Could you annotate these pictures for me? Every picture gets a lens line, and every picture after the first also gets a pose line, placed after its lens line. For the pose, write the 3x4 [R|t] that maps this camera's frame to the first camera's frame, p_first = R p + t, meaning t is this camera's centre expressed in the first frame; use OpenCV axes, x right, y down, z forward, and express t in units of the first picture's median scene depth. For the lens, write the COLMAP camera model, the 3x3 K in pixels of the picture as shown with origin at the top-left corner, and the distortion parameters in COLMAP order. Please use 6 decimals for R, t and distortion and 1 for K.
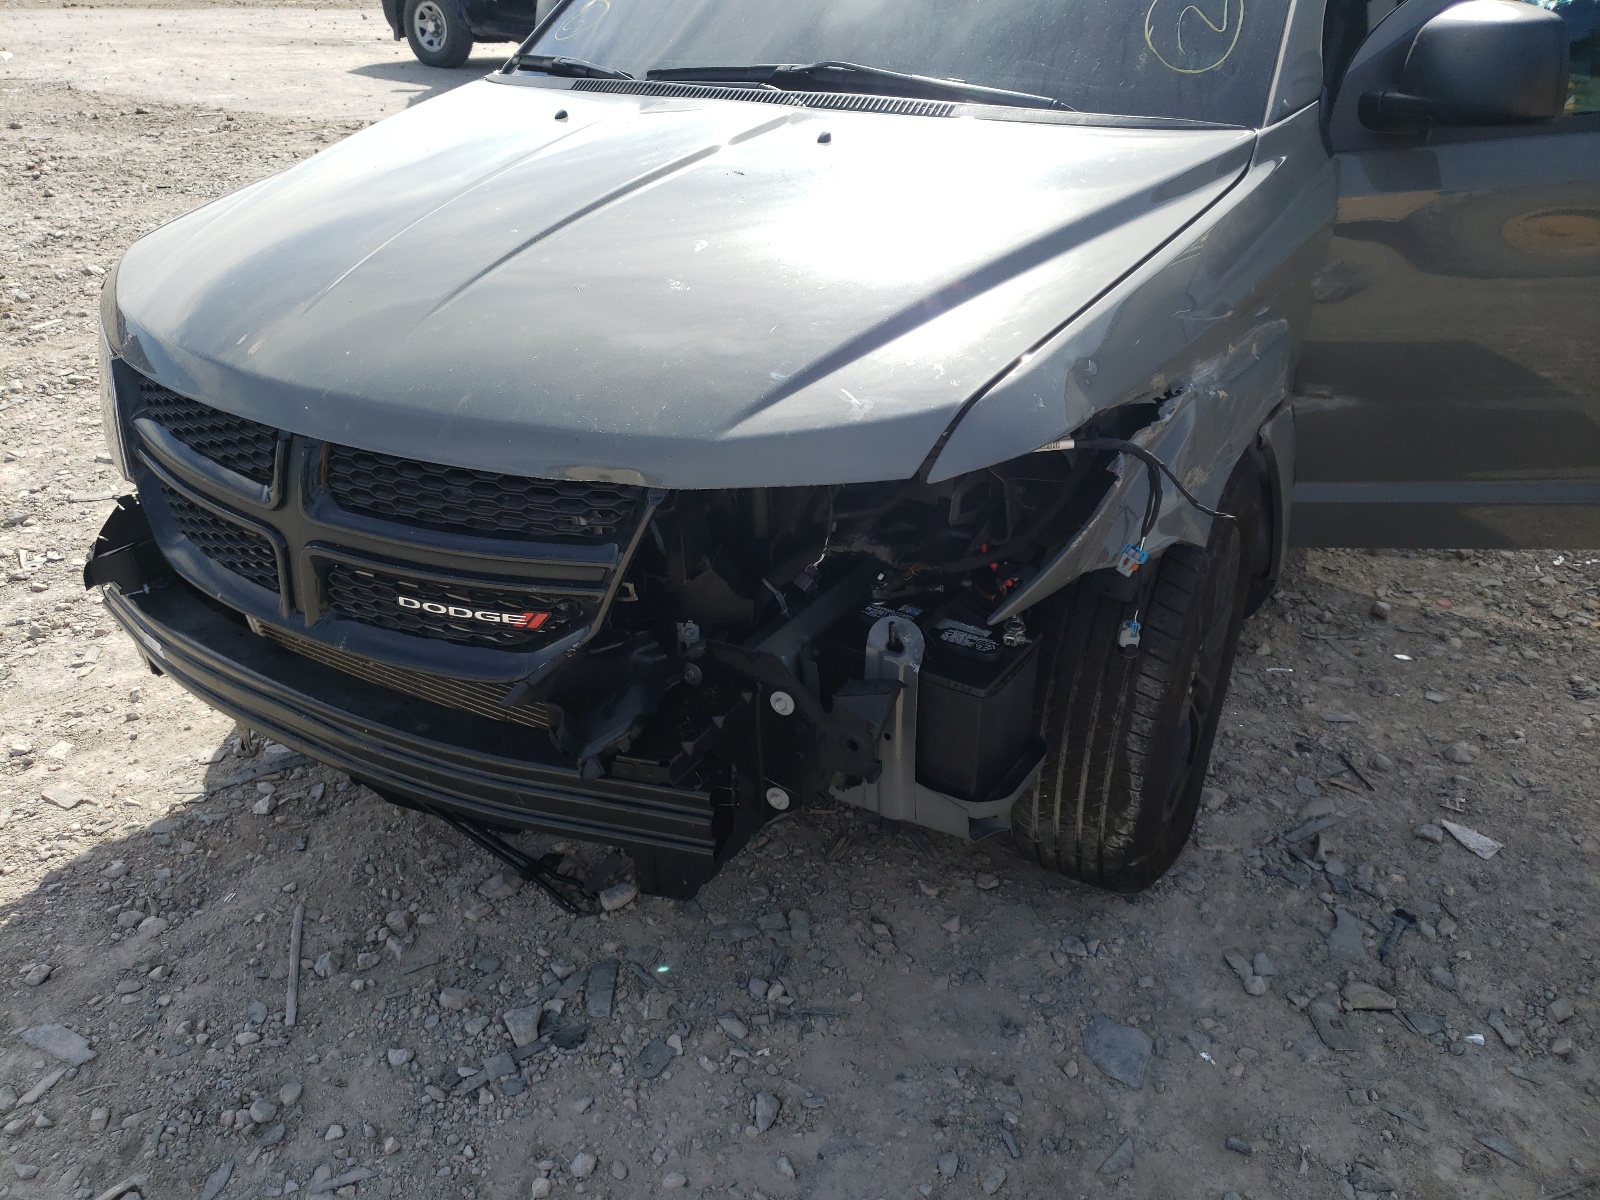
lens RADIAL K [[1204.5, 0, 800.5], [0, 1204.5, 566.3], [0, 0, 1]] dist [0.023562, -0.006204]
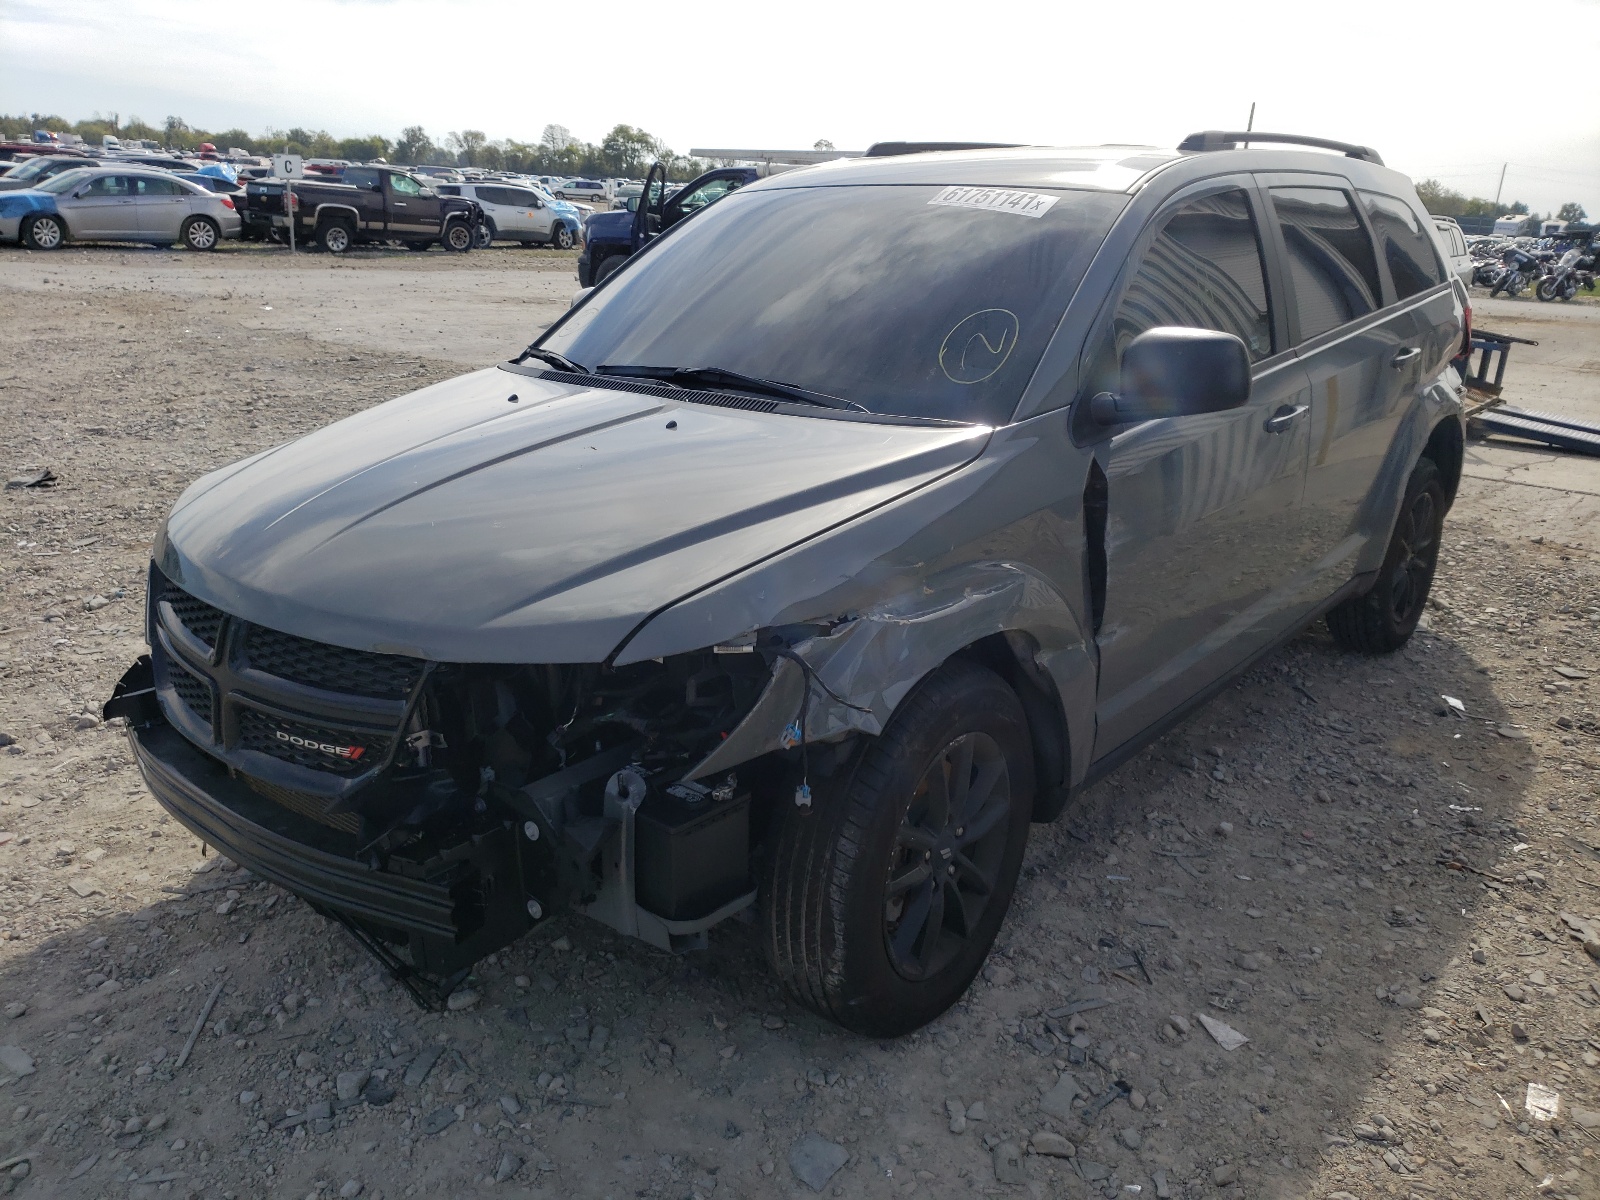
lens RADIAL K [[1188.9, 0, 800.0], [0, 1188.9, 600.0], [0, 0, 1]] dist [-0.011772, 0.063142]
pose [[0.989093, 0.050732, -0.138277, 0.347834], [-0.072330, 0.985113, -0.155950, 0.036309], [0.128307, 0.164251, 0.978038, -0.219915]]
